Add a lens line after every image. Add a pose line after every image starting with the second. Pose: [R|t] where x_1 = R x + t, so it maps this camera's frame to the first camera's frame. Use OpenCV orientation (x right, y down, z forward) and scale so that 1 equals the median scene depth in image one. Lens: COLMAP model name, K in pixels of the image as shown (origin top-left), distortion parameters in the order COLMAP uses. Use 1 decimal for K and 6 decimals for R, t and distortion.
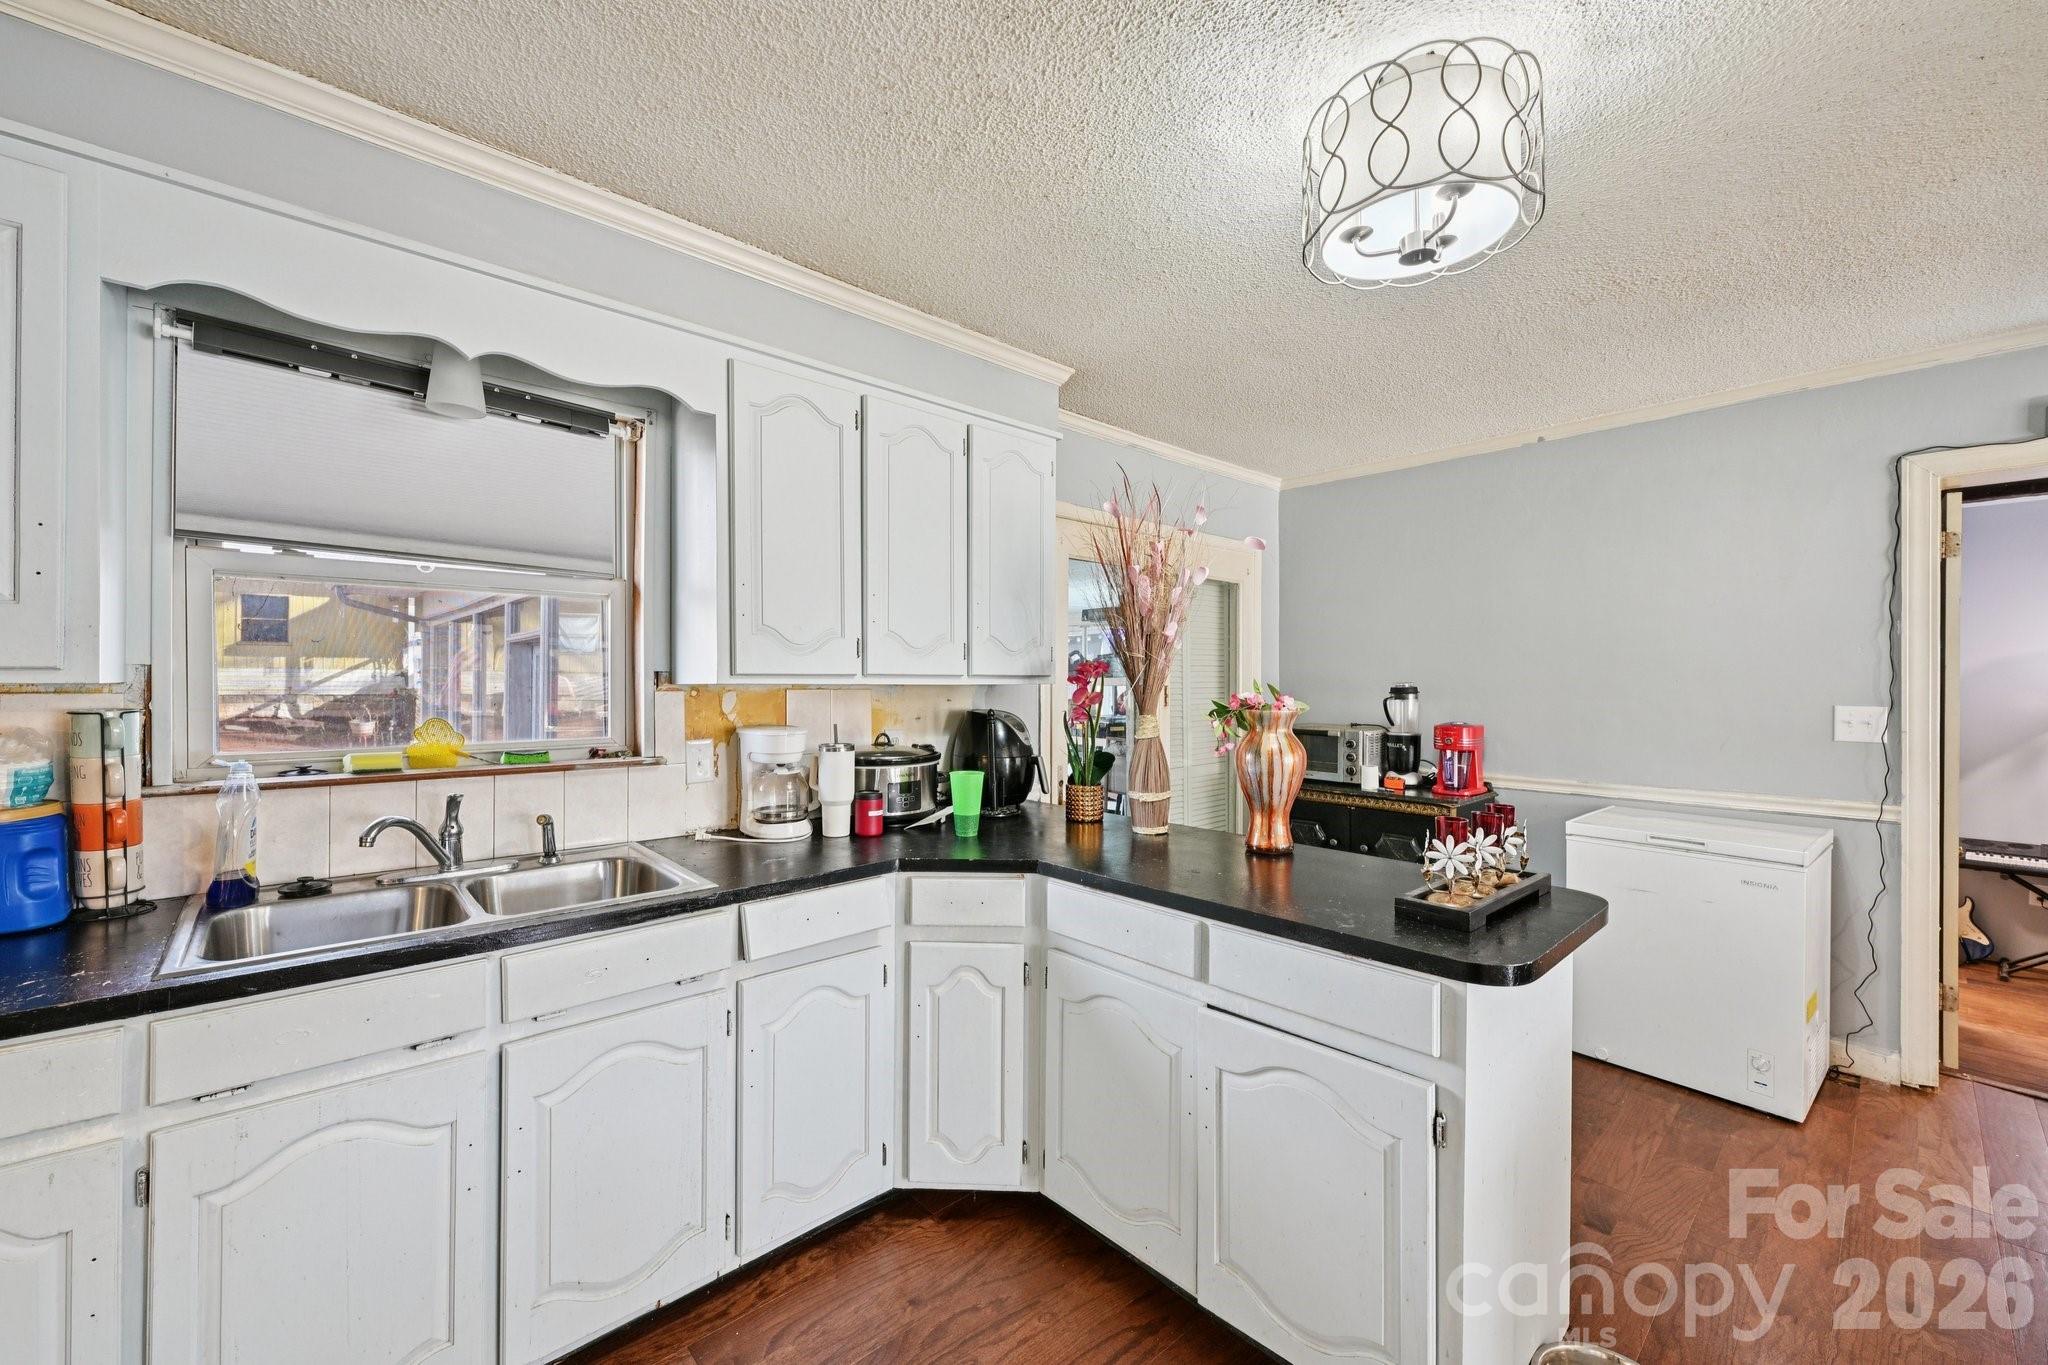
lens RADIAL K [[808.9, 0, 1018.2], [0, 808.9, 682.3], [0, 0, 1]] dist [0.000355, -0.000379]
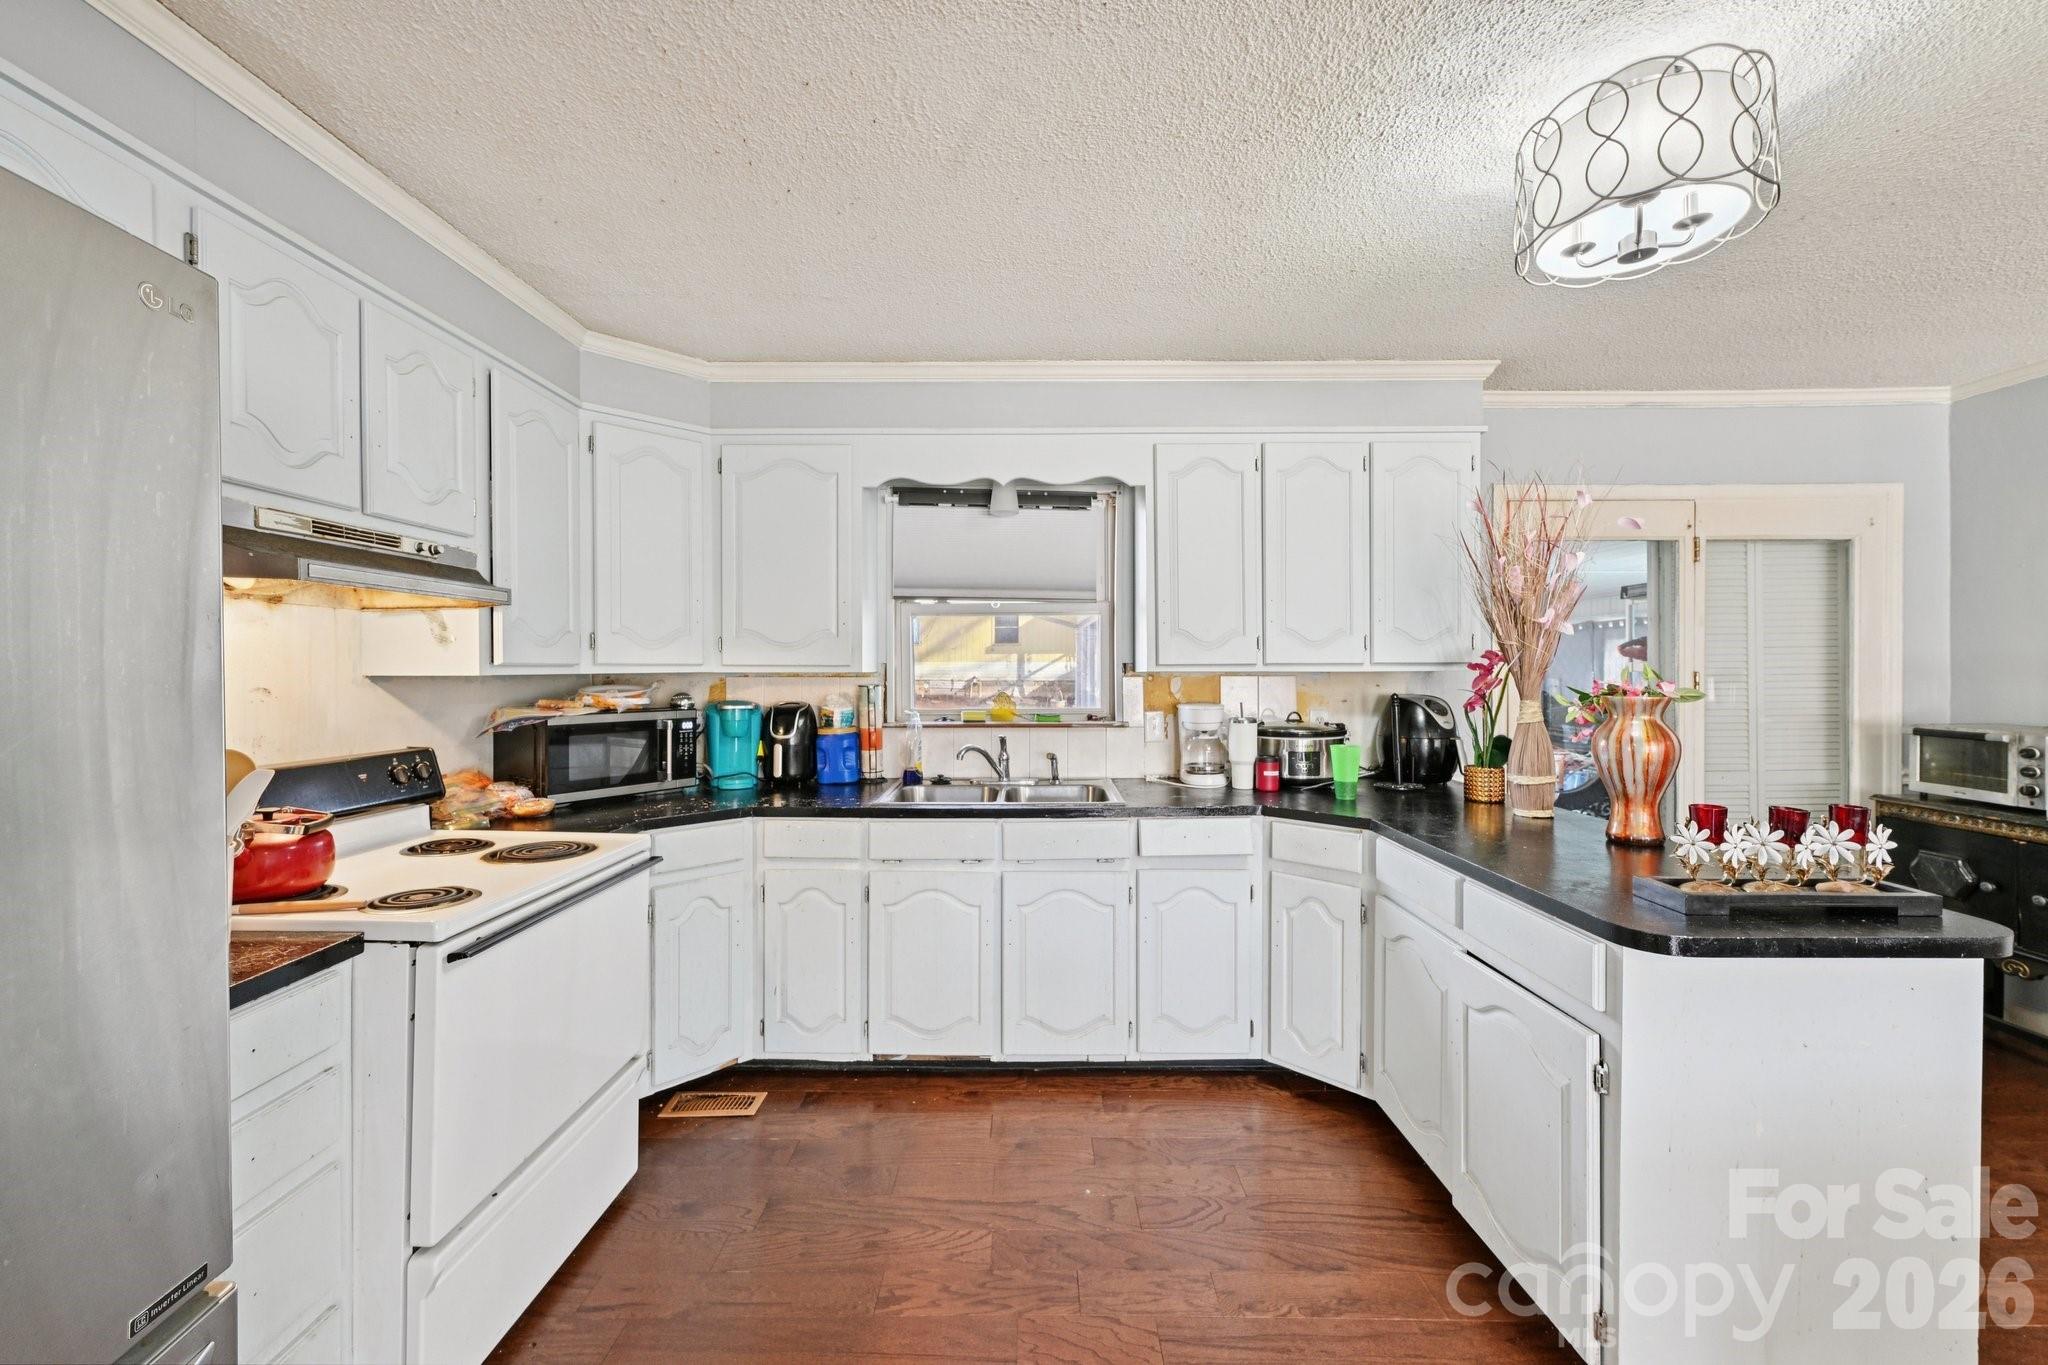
lens RADIAL K [[808.9, 0, 1026.0], [0, 808.9, 672.6], [0, 0, 1]] dist [0.000355, -0.000379]
pose [[0.737757, -0.002801, -0.675060, 0.402396], [0.004549, 0.999989, 0.000822, 0.001714], [0.675051, -0.003678, 0.737762, -0.191359]]
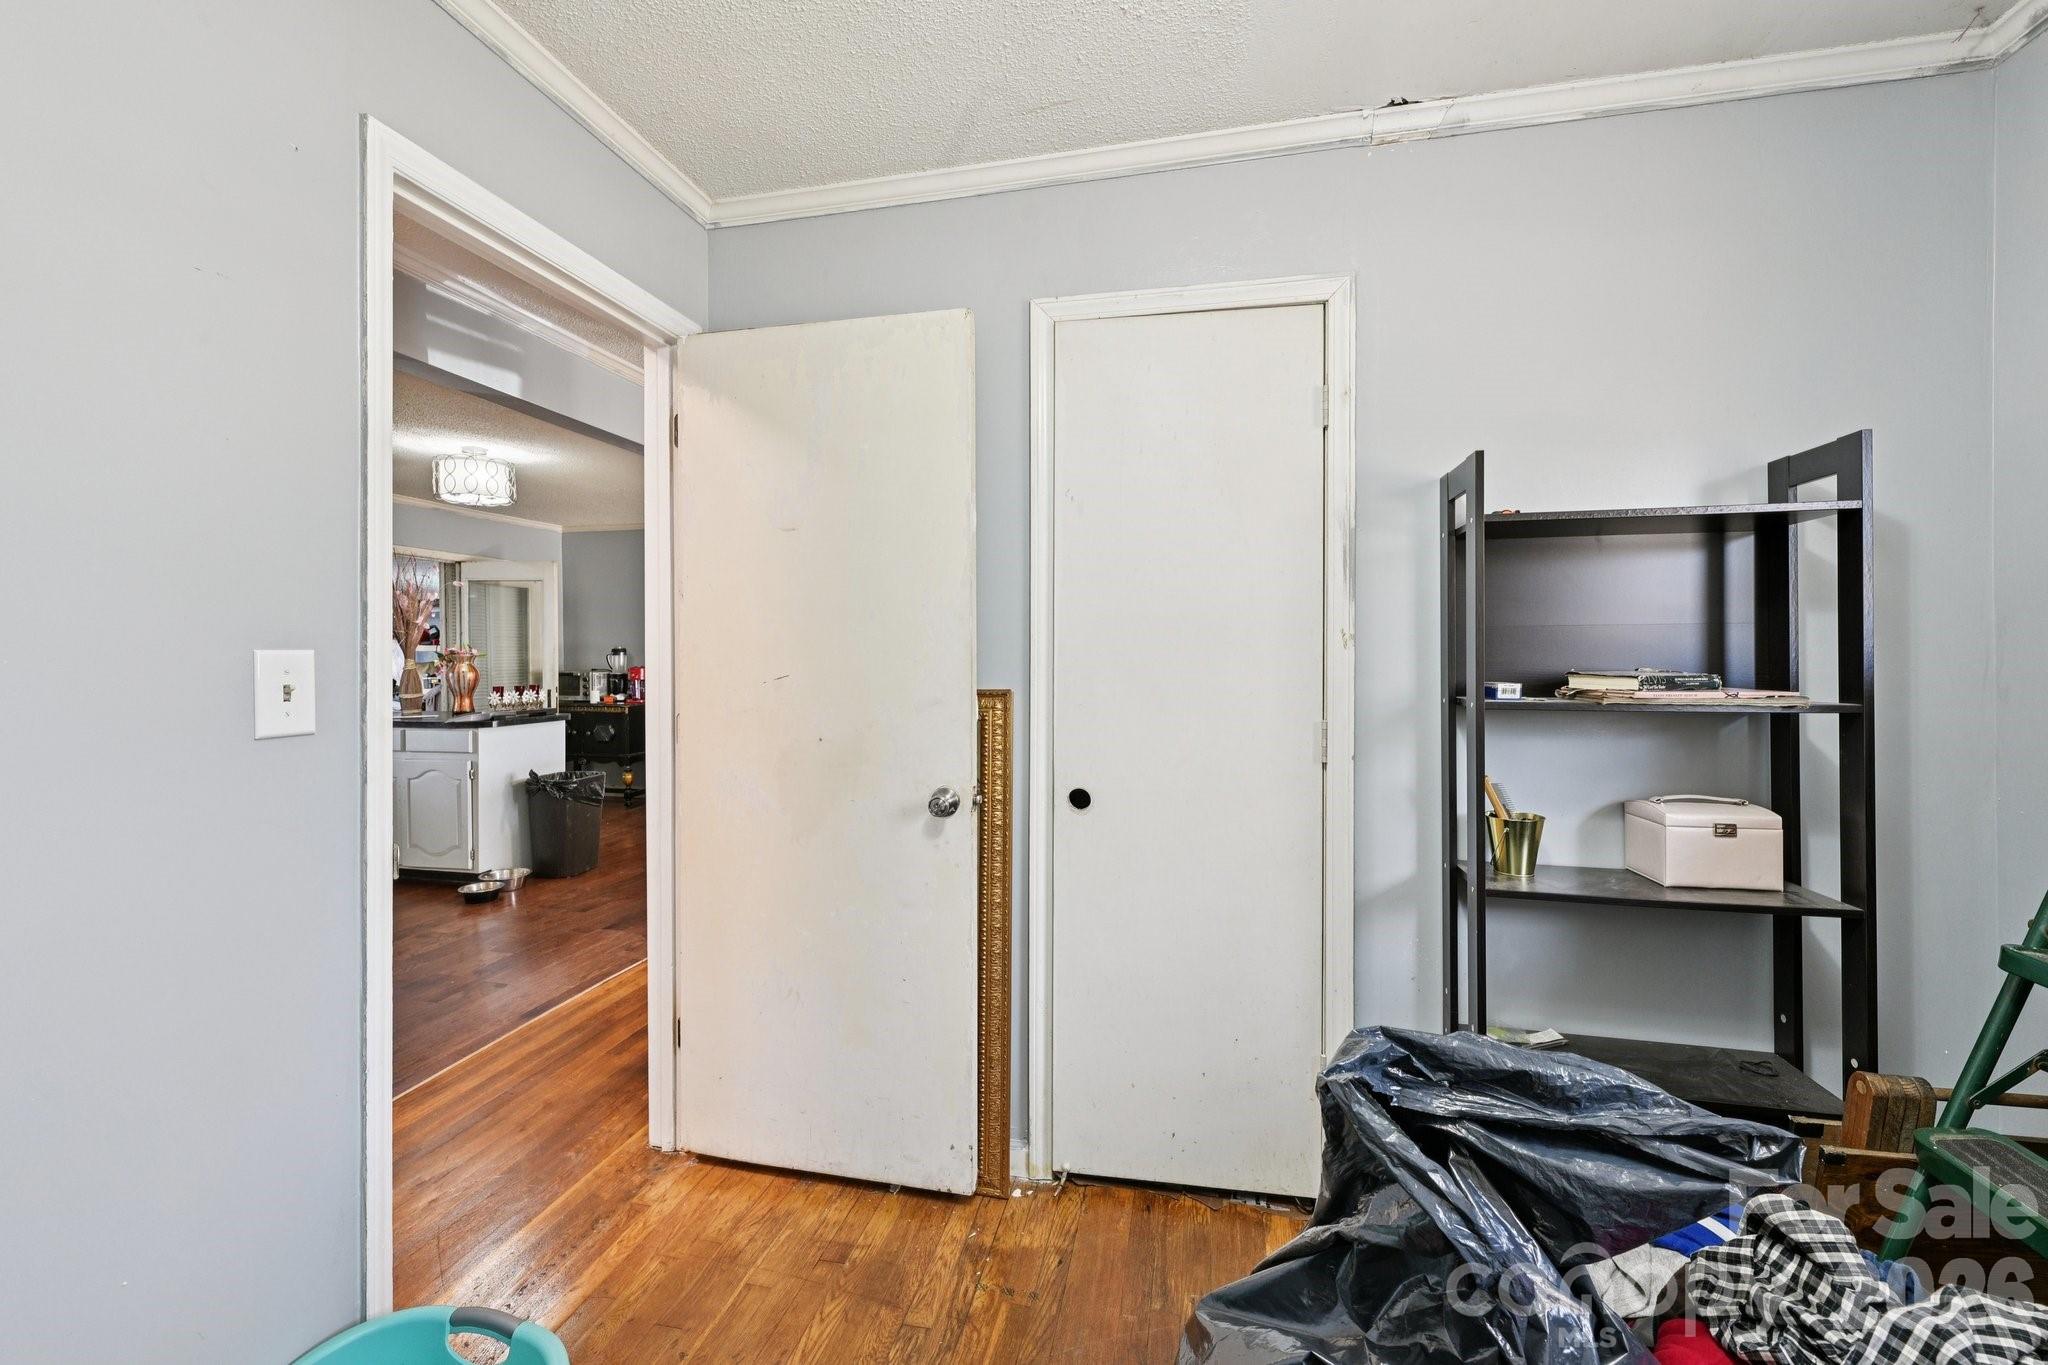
lens RADIAL K [[808.9, 0, 1007.8], [0, 808.9, 655.1], [0, 0, 1]] dist [0.000355, -0.000379]
pose [[0.824598, -0.015023, 0.565520, 0.271550], [0.015697, 0.999870, 0.003674, 0.048714], [-0.565502, 0.005847, 0.824726, -1.779019]]
